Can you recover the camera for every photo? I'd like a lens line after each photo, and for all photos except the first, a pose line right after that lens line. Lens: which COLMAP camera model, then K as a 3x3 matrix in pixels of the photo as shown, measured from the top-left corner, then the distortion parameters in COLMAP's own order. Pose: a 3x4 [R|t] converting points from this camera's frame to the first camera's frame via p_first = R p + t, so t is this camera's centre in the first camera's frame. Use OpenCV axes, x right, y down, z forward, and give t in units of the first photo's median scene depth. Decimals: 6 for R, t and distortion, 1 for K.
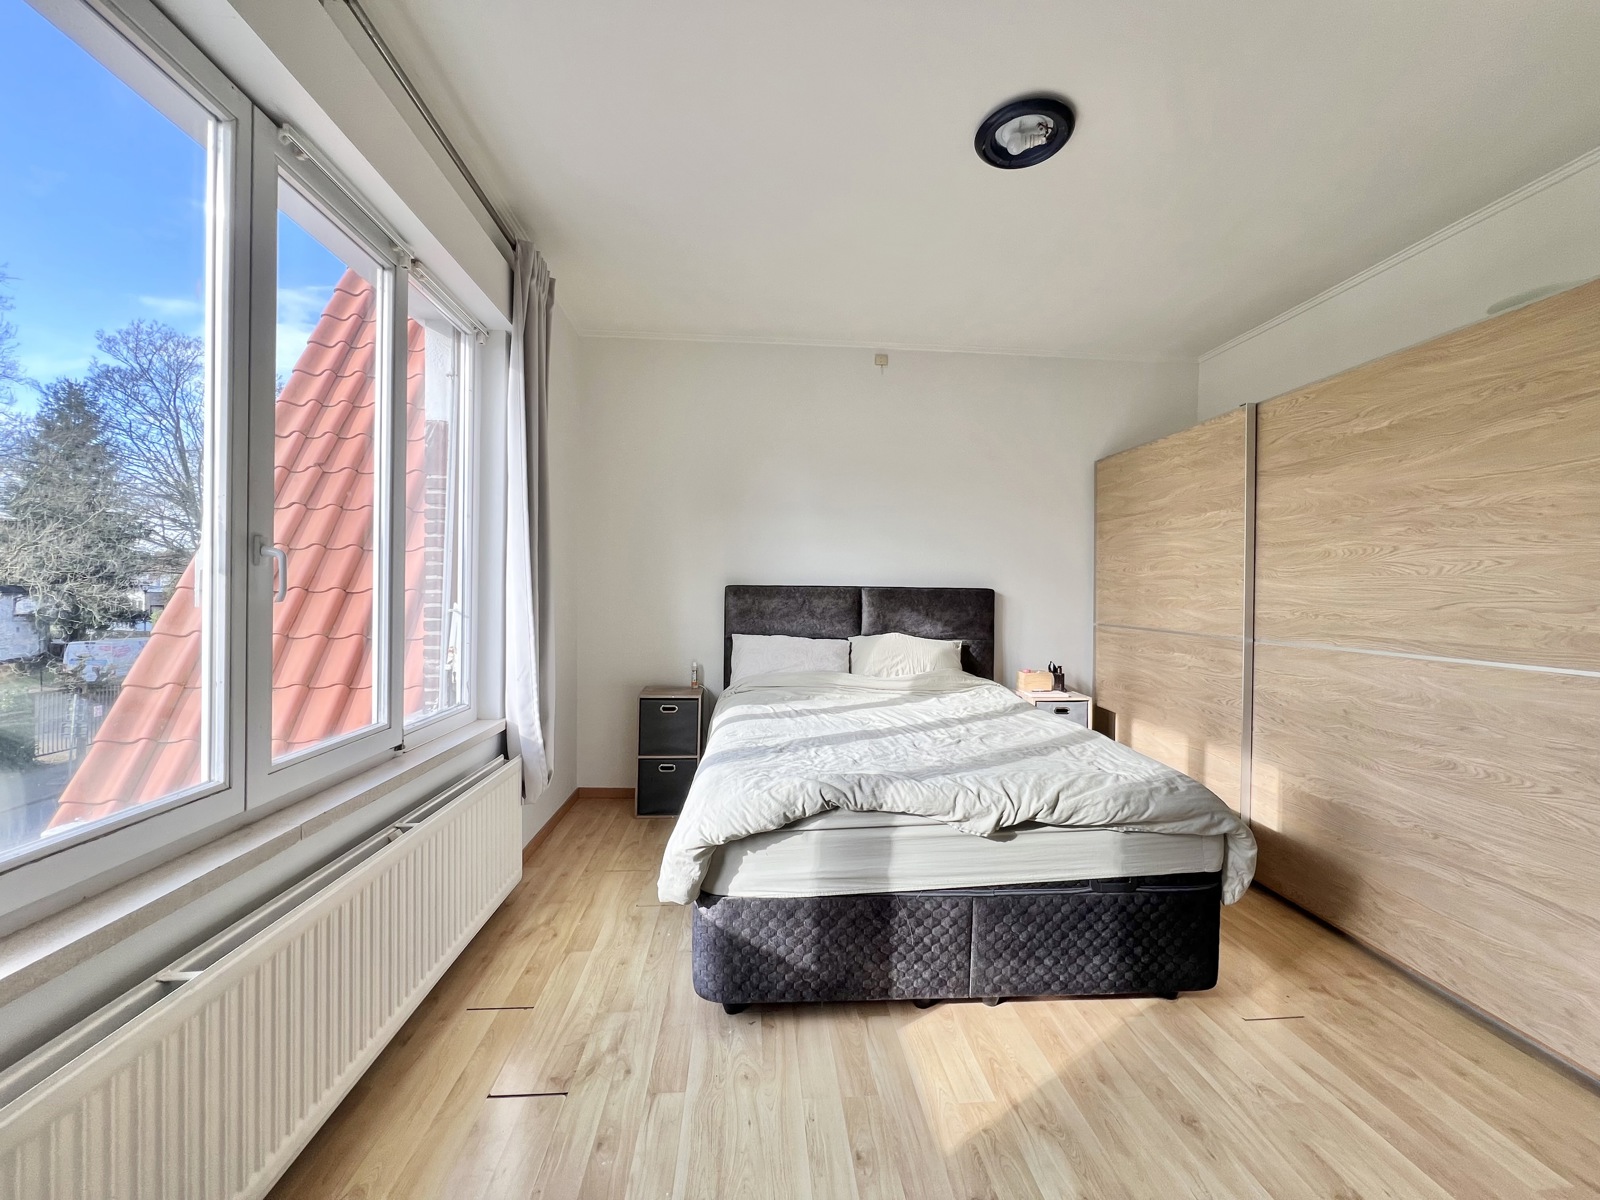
lens RADIAL K [[638.9, 0, 792.2], [0, 638.9, 601.1], [0, 0, 1]] dist [-0.002386, -0.000138]
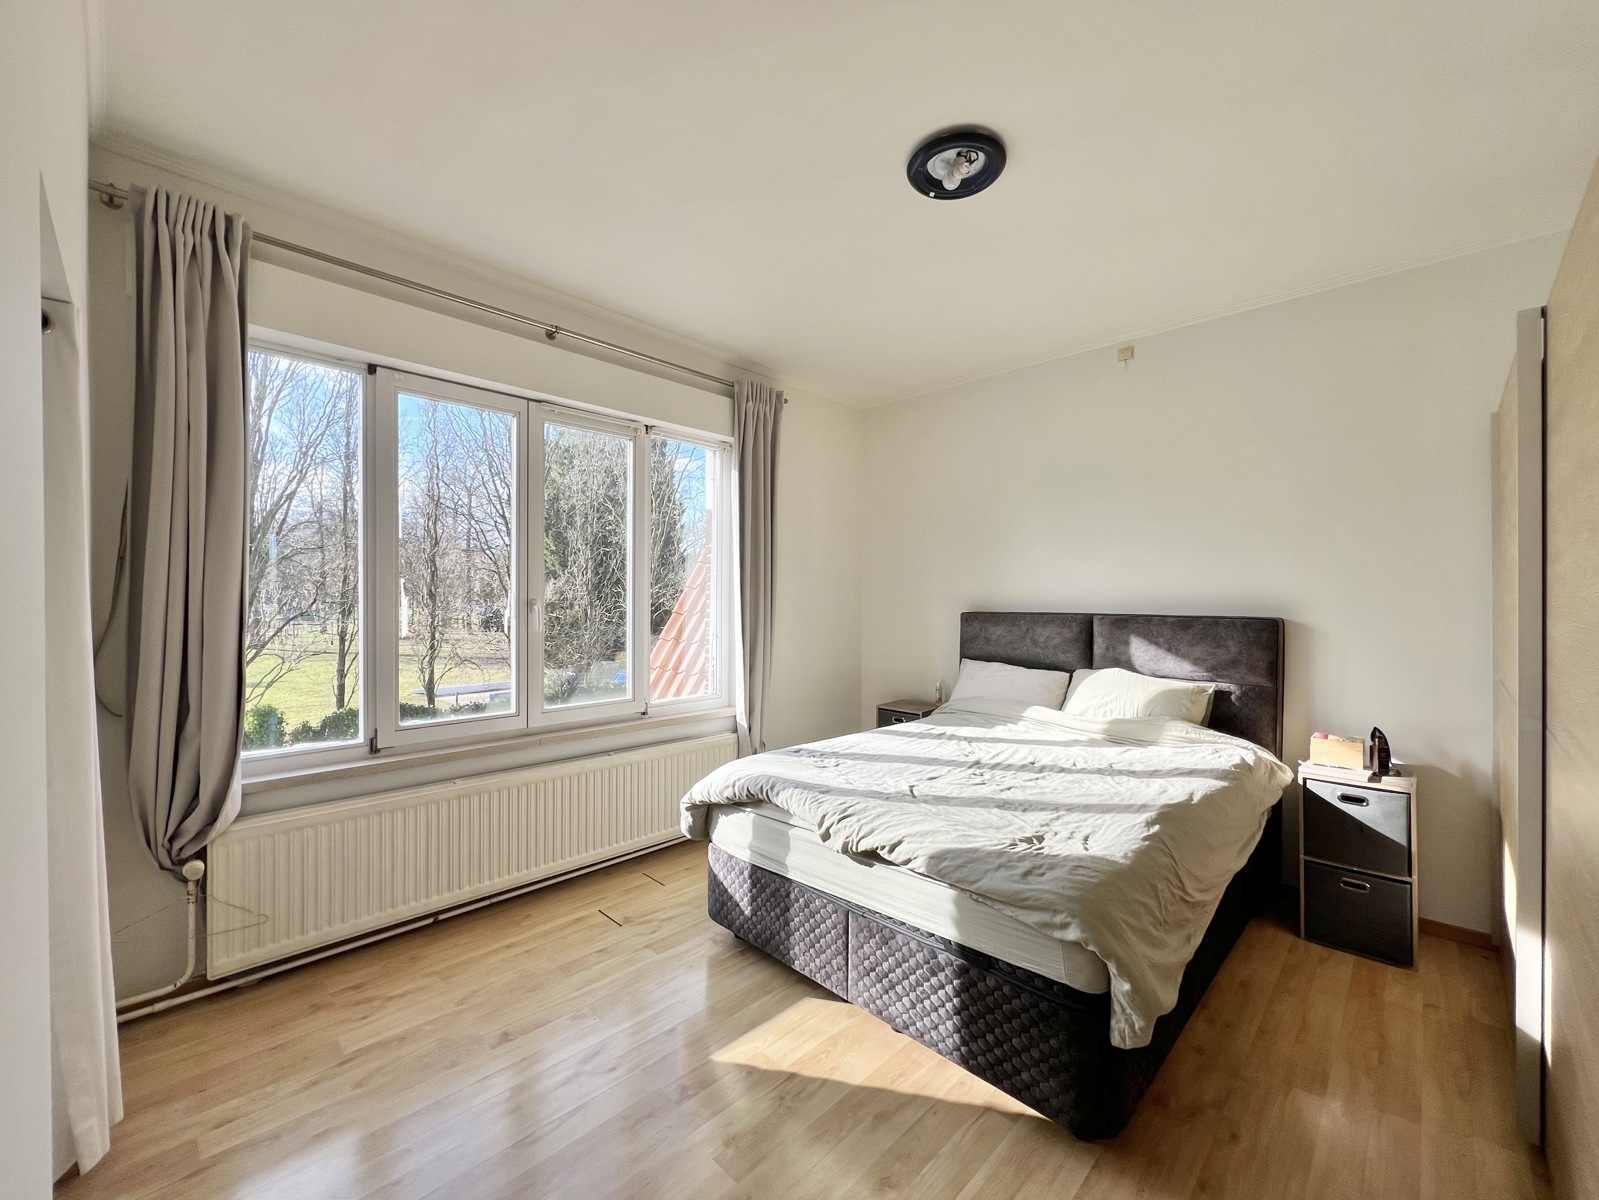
lens RADIAL K [[638.5, 0, 801.4], [0, 638.5, 602.7], [0, 0, 1]] dist [-0.002386, -0.000138]
pose [[0.661809, -0.004803, -0.749657, 1.044819], [-0.004215, 0.999940, -0.010128, -0.057872], [0.749661, 0.009863, 0.661749, 0.196464]]
